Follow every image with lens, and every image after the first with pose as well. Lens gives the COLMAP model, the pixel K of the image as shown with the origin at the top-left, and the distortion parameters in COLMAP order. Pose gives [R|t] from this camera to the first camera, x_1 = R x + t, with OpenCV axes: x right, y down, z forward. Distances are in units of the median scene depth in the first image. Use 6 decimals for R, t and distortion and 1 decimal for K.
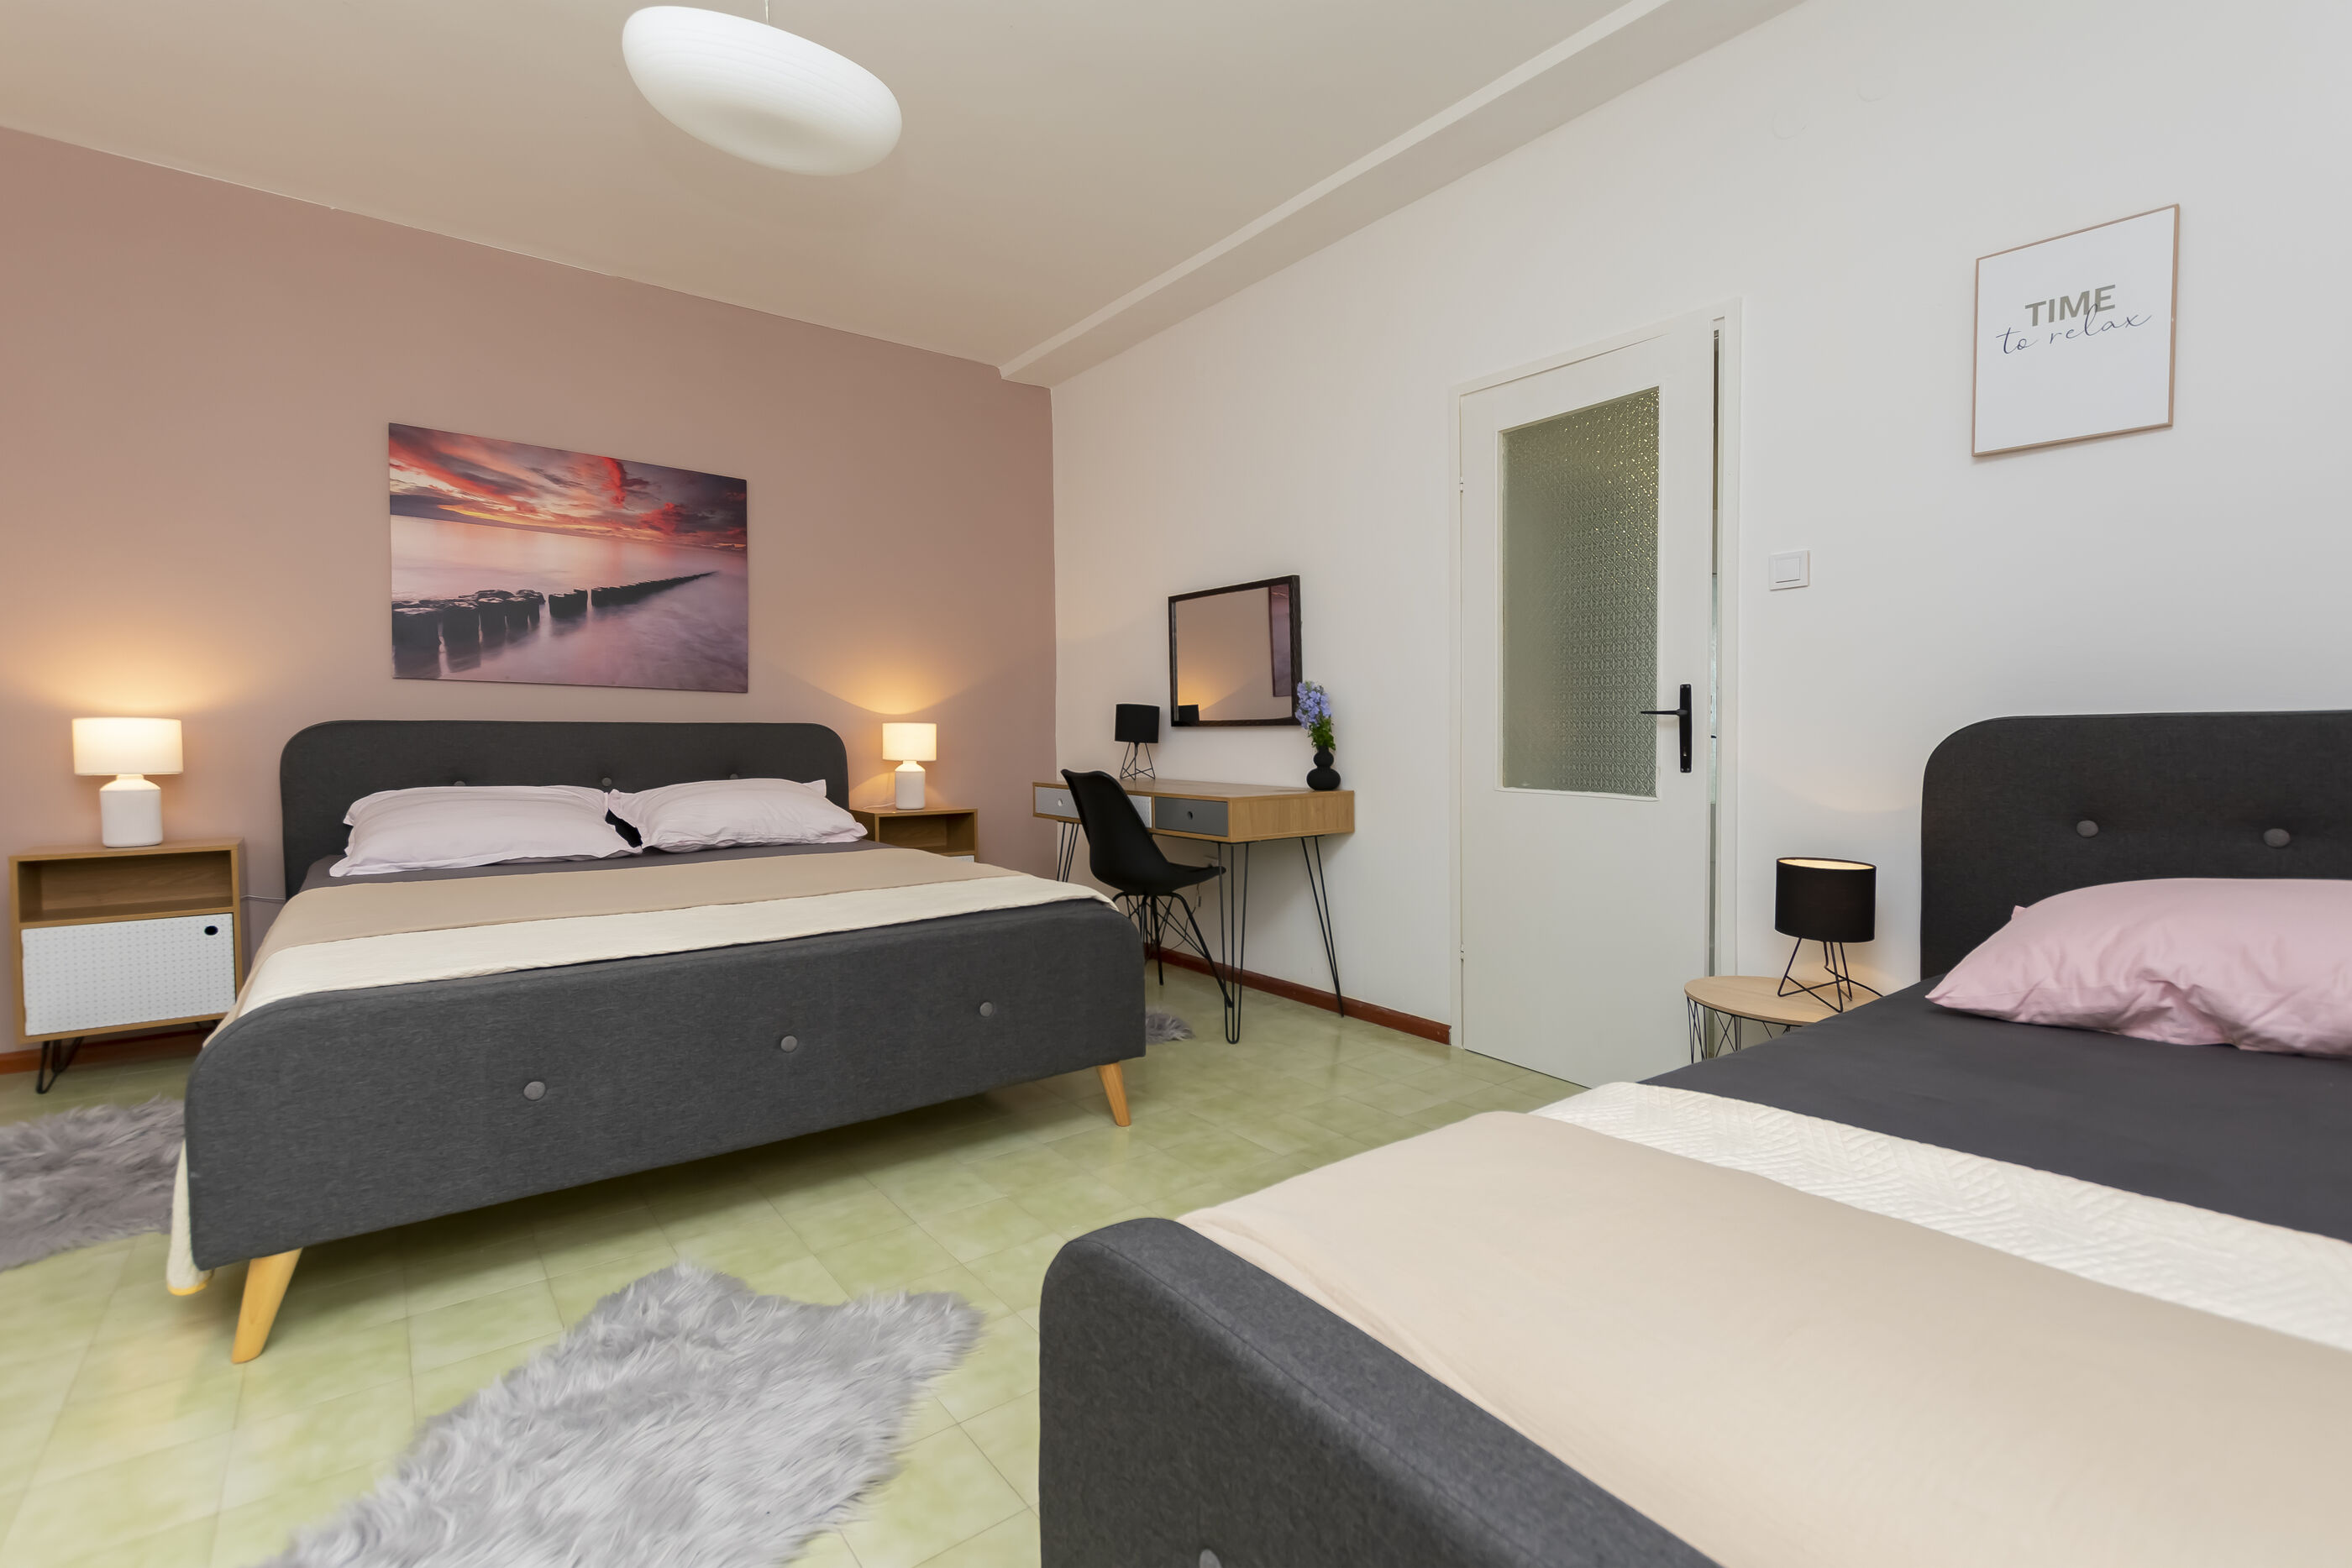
lens RADIAL K [[1042.3, 0, 1177.0], [0, 1042.3, 774.2], [0, 0, 1]] dist [0.004148, -0.002044]
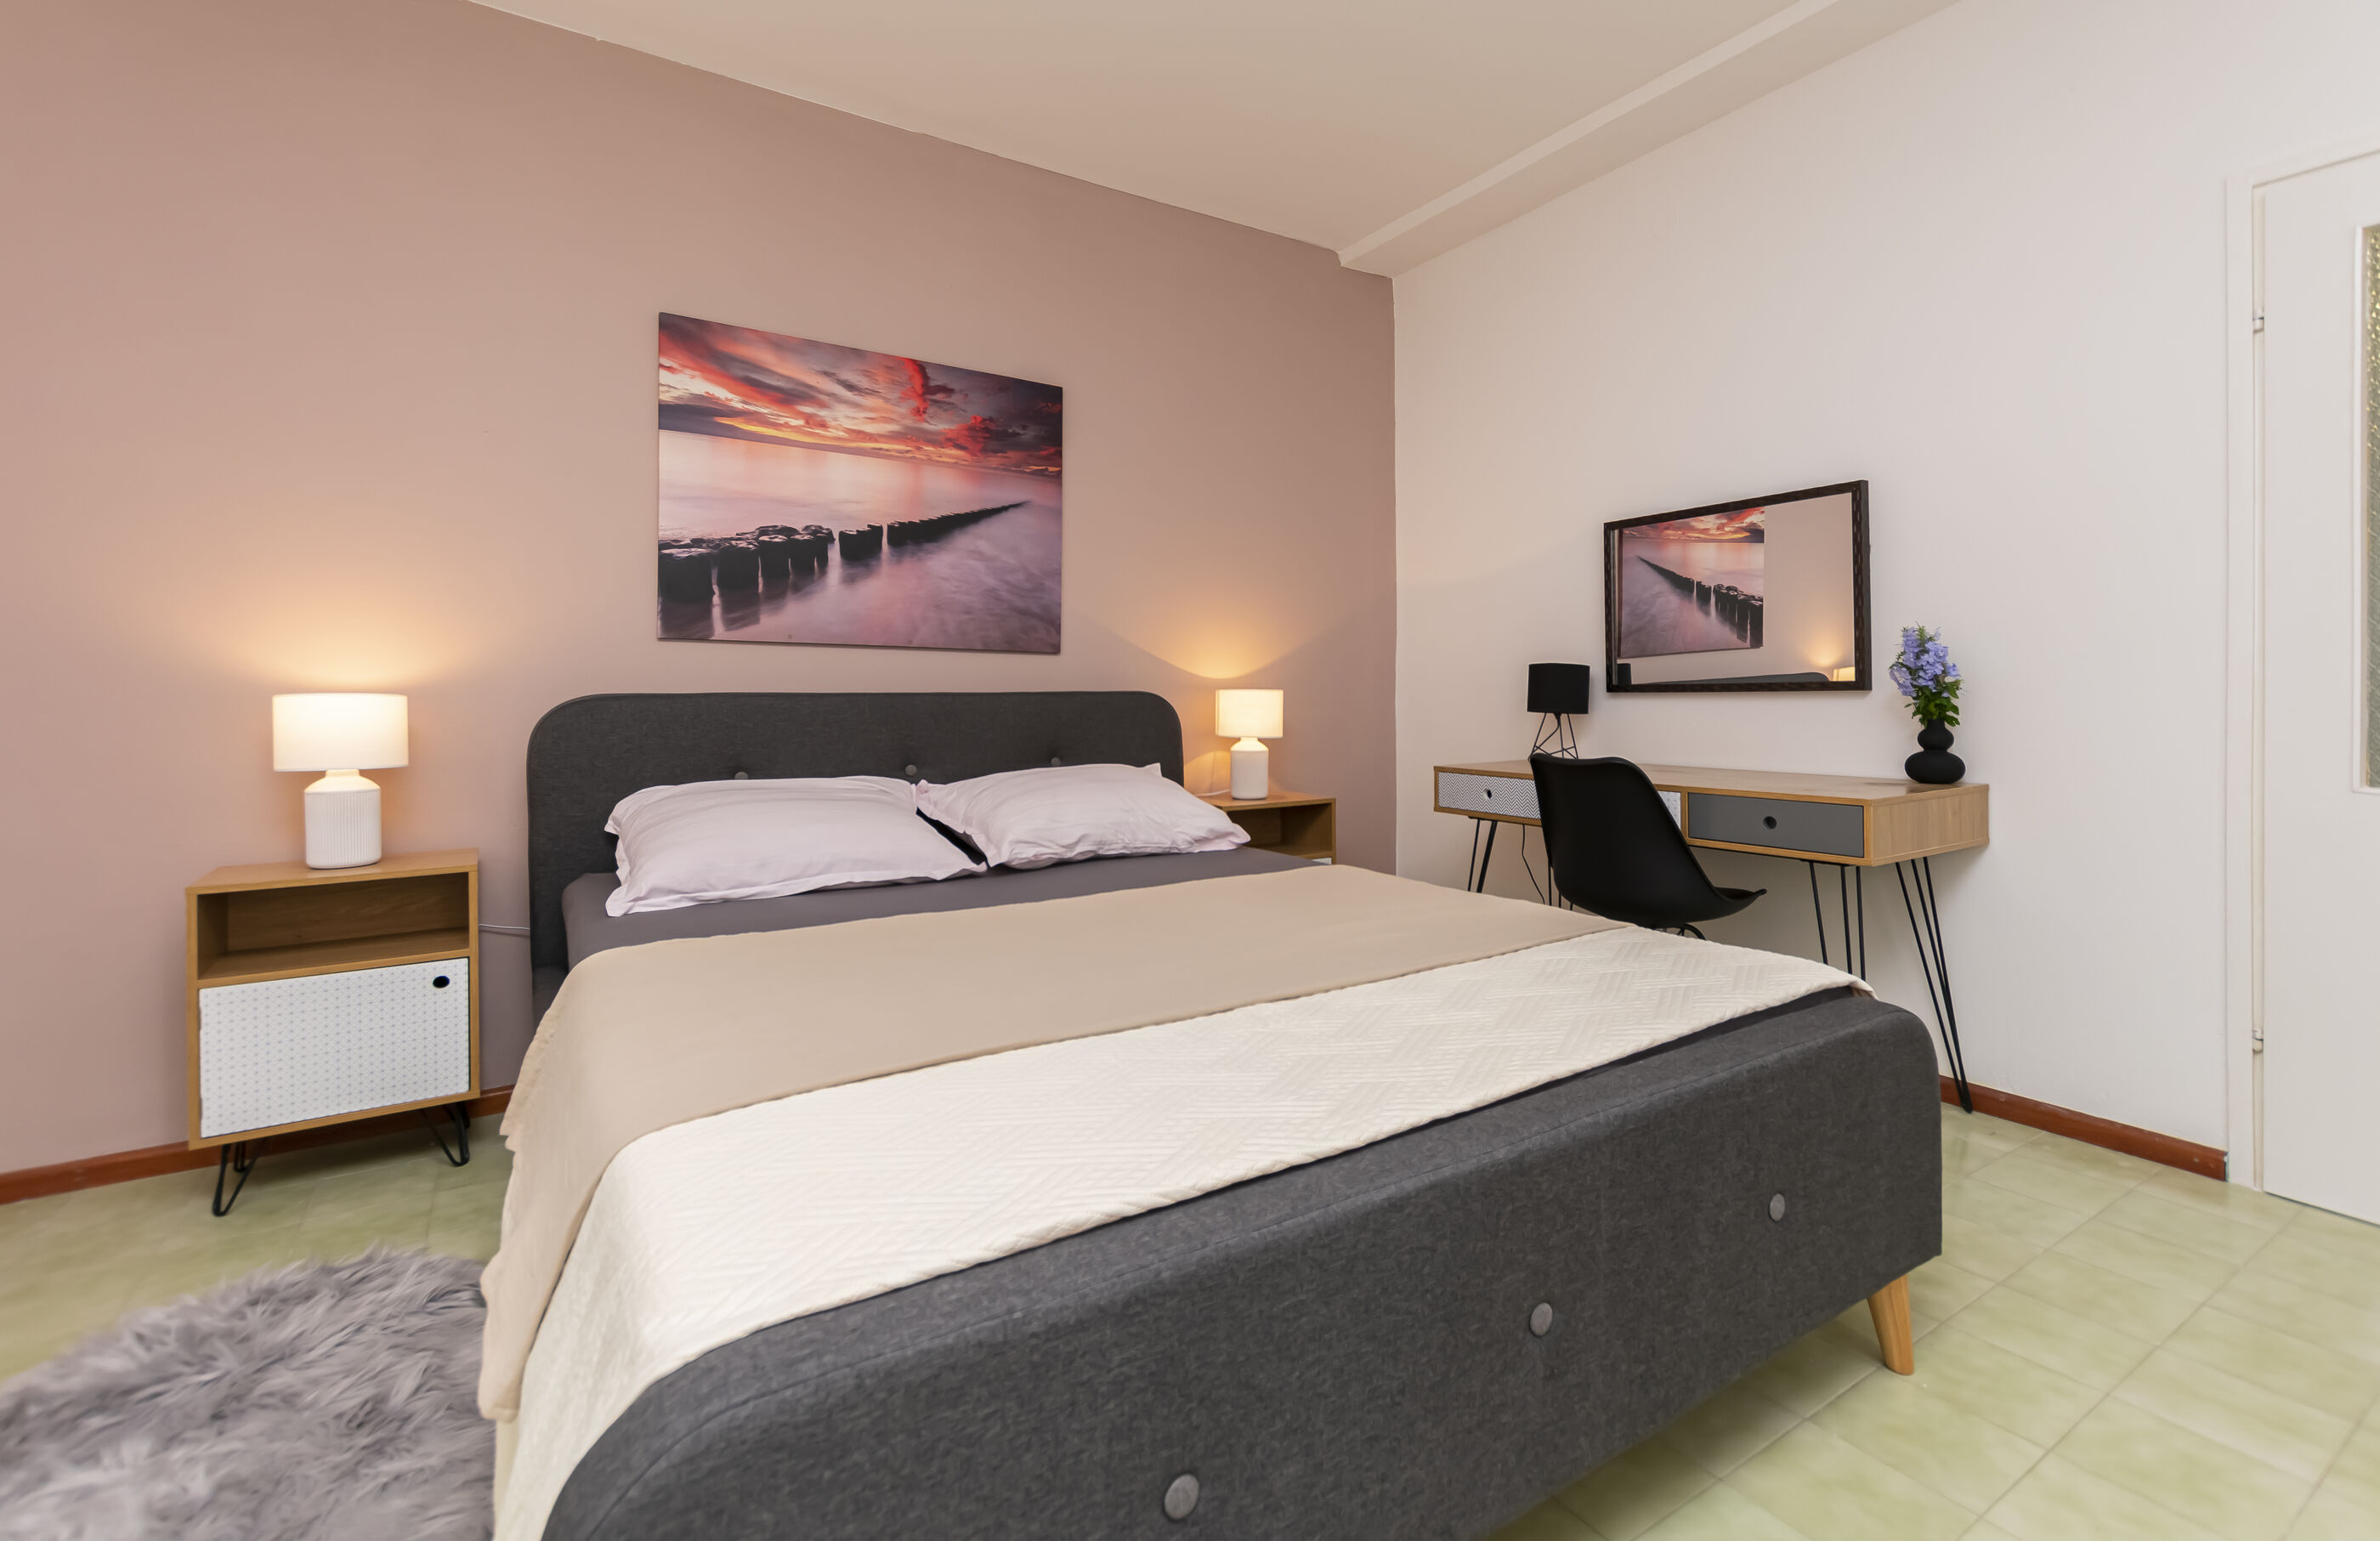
lens RADIAL K [[1038.4, 0, 1207.0], [0, 1038.4, 696.6], [0, 0, 1]] dist [0.001375, 0.000104]
pose [[0.997021, -0.007412, -0.076771, -0.289512], [0.004573, 0.999302, -0.037086, -0.018933], [0.076992, 0.036625, 0.996359, 0.268675]]
